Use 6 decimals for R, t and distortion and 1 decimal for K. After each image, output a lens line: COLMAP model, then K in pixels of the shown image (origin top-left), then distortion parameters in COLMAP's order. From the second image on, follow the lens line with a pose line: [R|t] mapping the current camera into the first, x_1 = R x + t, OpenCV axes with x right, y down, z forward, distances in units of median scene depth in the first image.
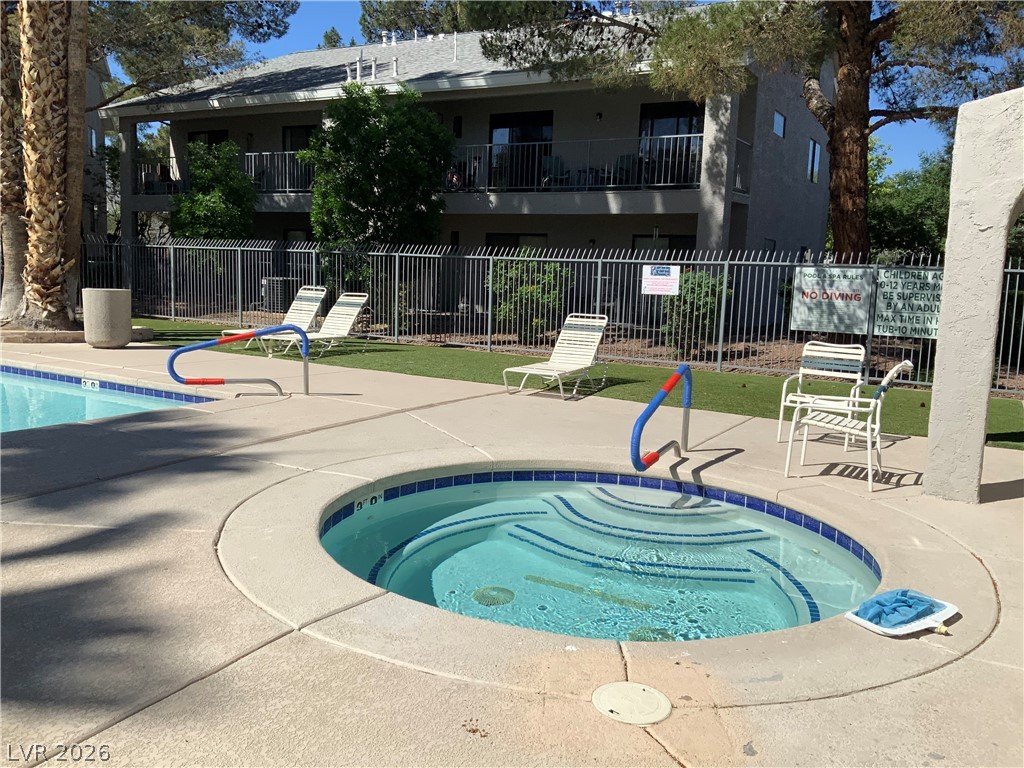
lens RADIAL K [[840.8, 0, 511.5], [0, 840.8, 374.3], [0, 0, 1]] dist [0.127967, -0.272701]
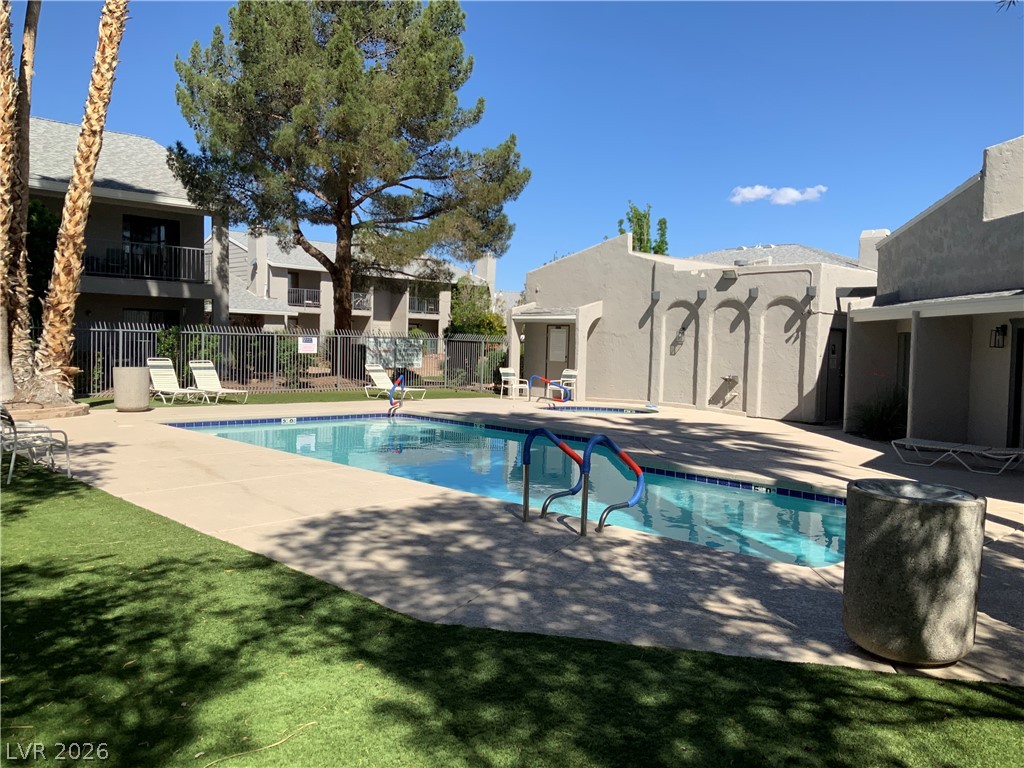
lens RADIAL K [[840.8, 0, 511.5], [0, 840.8, 374.3], [0, 0, 1]] dist [0.127967, -0.272701]
pose [[0.288997, -0.067197, 0.954969, -1.269154], [0.104222, 0.993813, 0.038390, -0.063276], [-0.951640, 0.088434, 0.294212, 0.035199]]
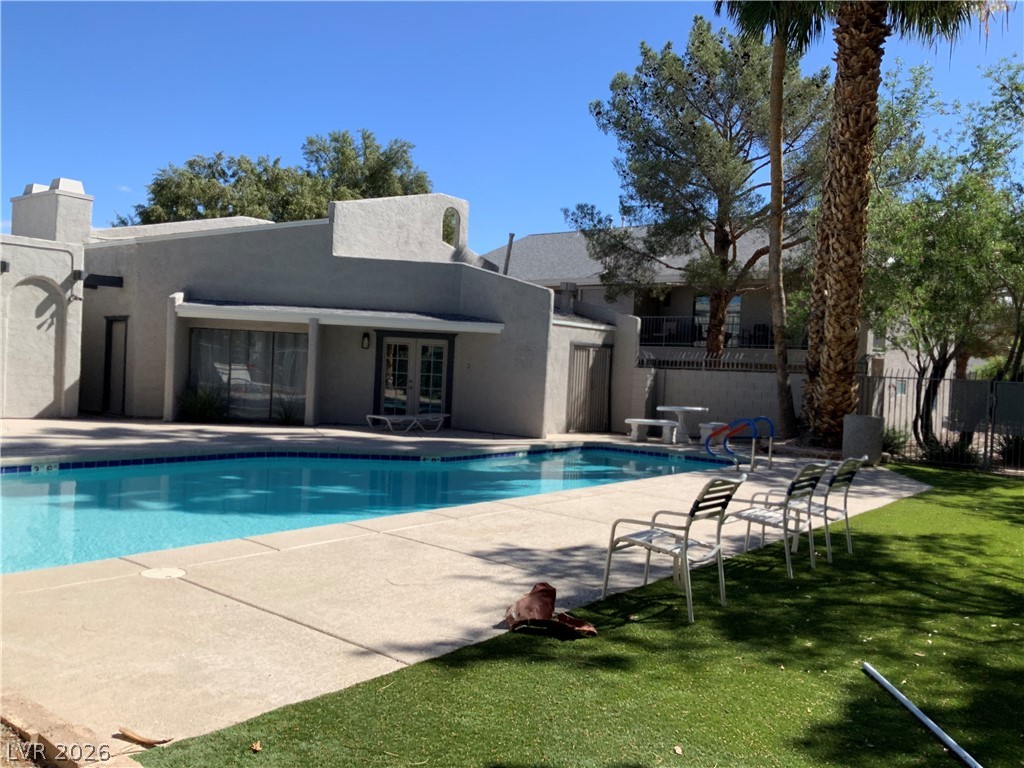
lens RADIAL K [[840.8, 0, 511.5], [0, 840.8, 374.3], [0, 0, 1]] dist [0.127967, -0.272701]
pose [[-0.975777, -0.088691, 0.199984, -0.782013], [-0.060804, 0.988067, 0.141516, -0.155561], [-0.210149, 0.125928, -0.969526, 0.968657]]
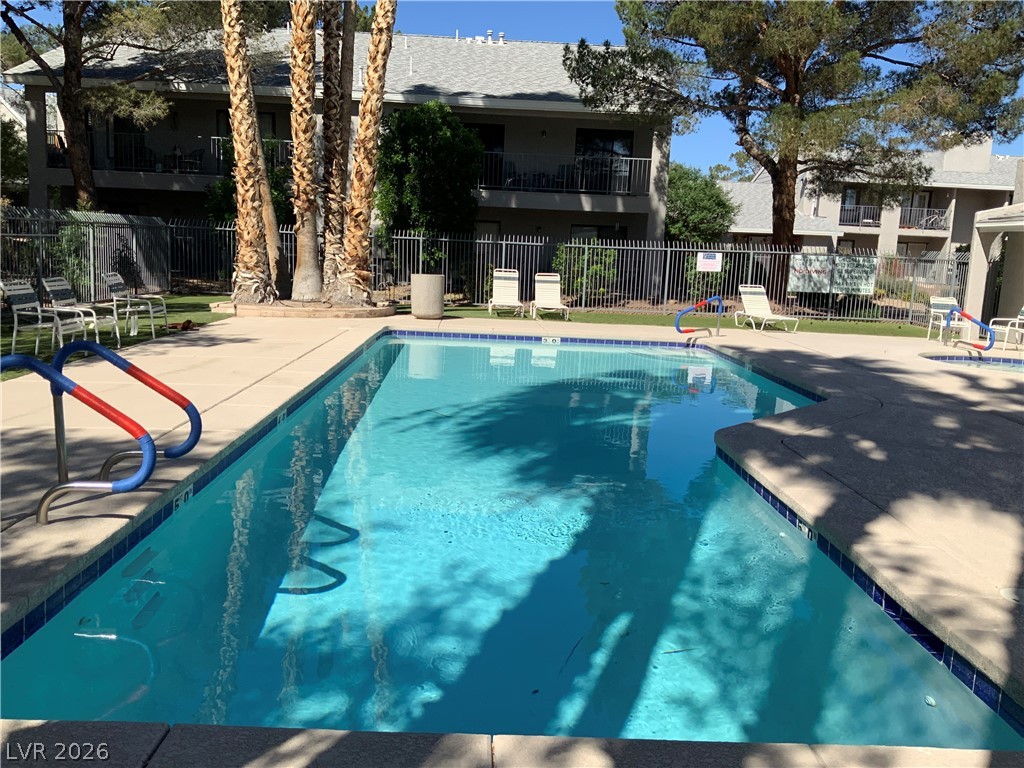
lens RADIAL K [[840.8, 0, 511.5], [0, 840.8, 374.3], [0, 0, 1]] dist [0.127967, -0.272701]
pose [[0.858302, -0.076087, 0.507473, -0.841077], [0.053371, 0.996819, 0.059188, -0.013107], [-0.510362, -0.023717, 0.859632, -0.160263]]
